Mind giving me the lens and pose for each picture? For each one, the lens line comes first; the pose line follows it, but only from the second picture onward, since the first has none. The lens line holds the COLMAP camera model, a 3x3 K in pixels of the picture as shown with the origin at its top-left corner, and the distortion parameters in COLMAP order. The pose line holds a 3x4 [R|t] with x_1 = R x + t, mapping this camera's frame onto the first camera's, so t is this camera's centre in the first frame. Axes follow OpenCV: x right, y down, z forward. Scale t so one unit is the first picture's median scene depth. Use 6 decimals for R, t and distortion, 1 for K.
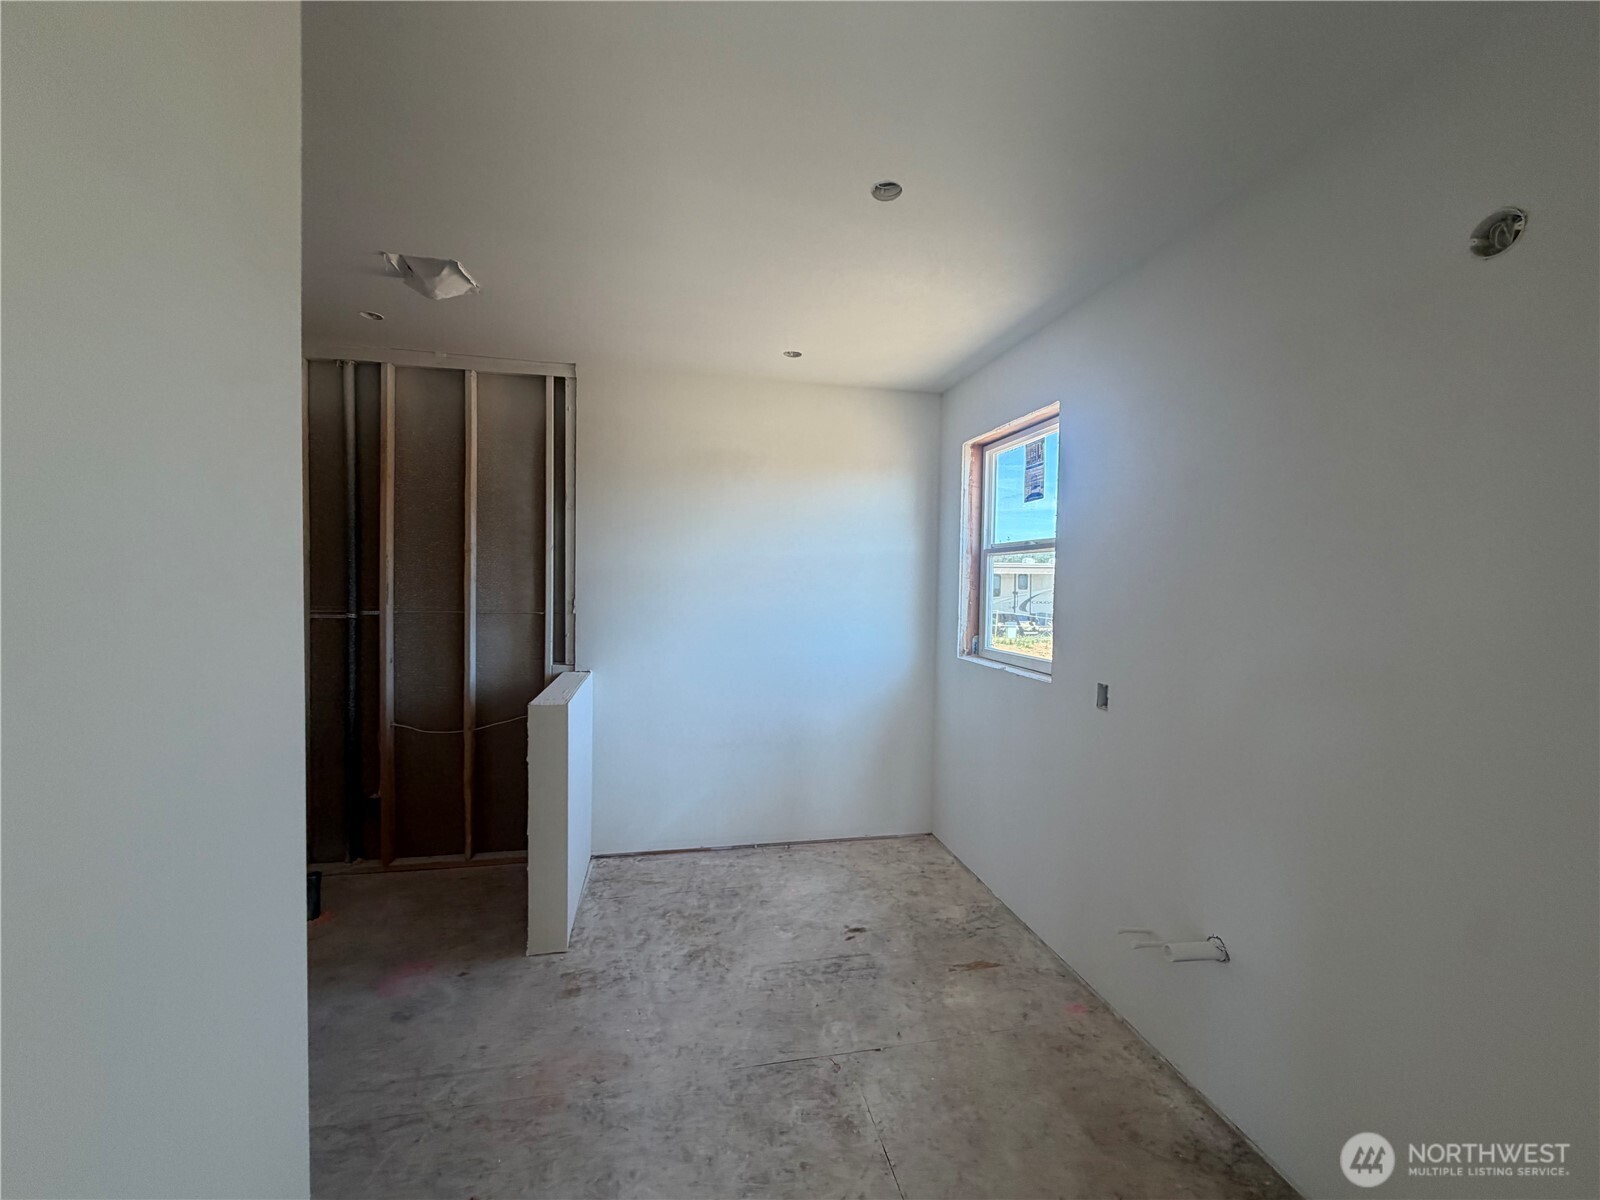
lens RADIAL K [[639.2, 0, 798.6], [0, 639.2, 601.8], [0, 0, 1]] dist [0.000561, -0.000085]
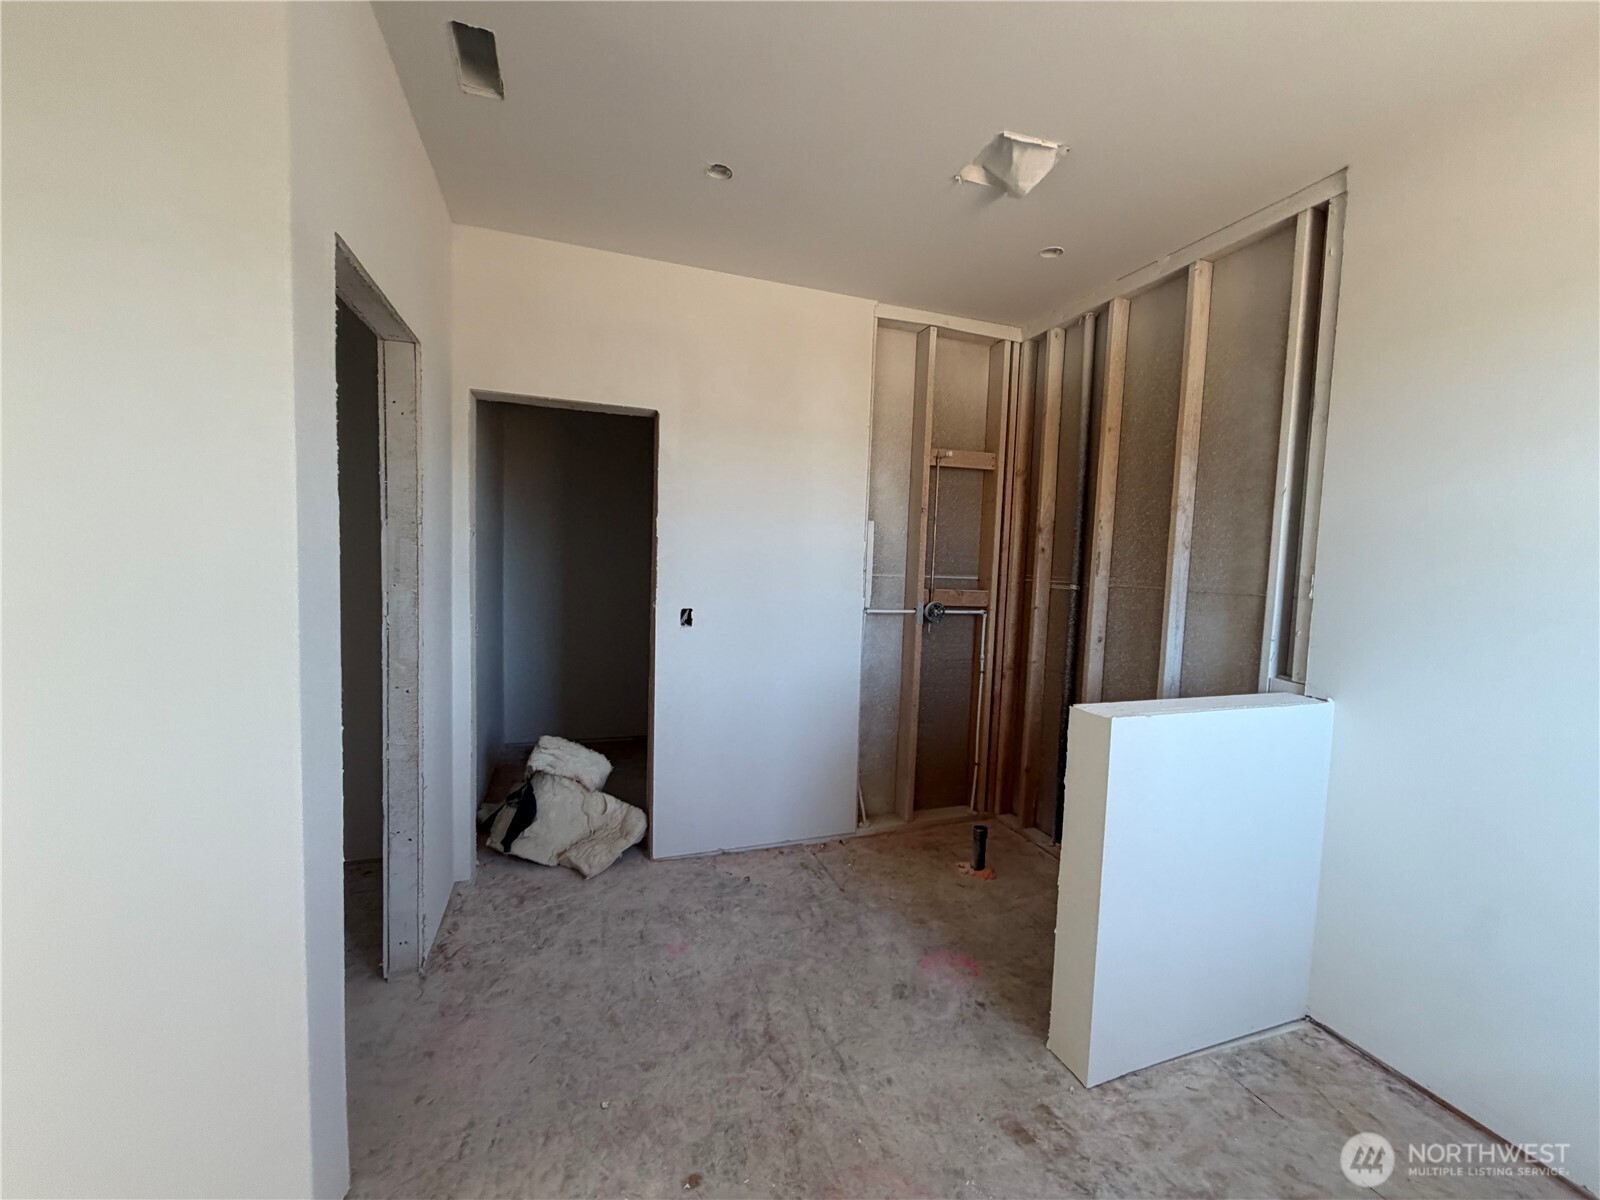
lens RADIAL K [[639.2, 0, 798.6], [0, 639.2, 601.8], [0, 0, 1]] dist [0.000561, -0.000085]
pose [[0.132929, 0.054393, -0.989632, 0.233970], [-0.064406, 0.996857, 0.046139, 0.033229], [0.989031, 0.057605, 0.136015, 0.601111]]
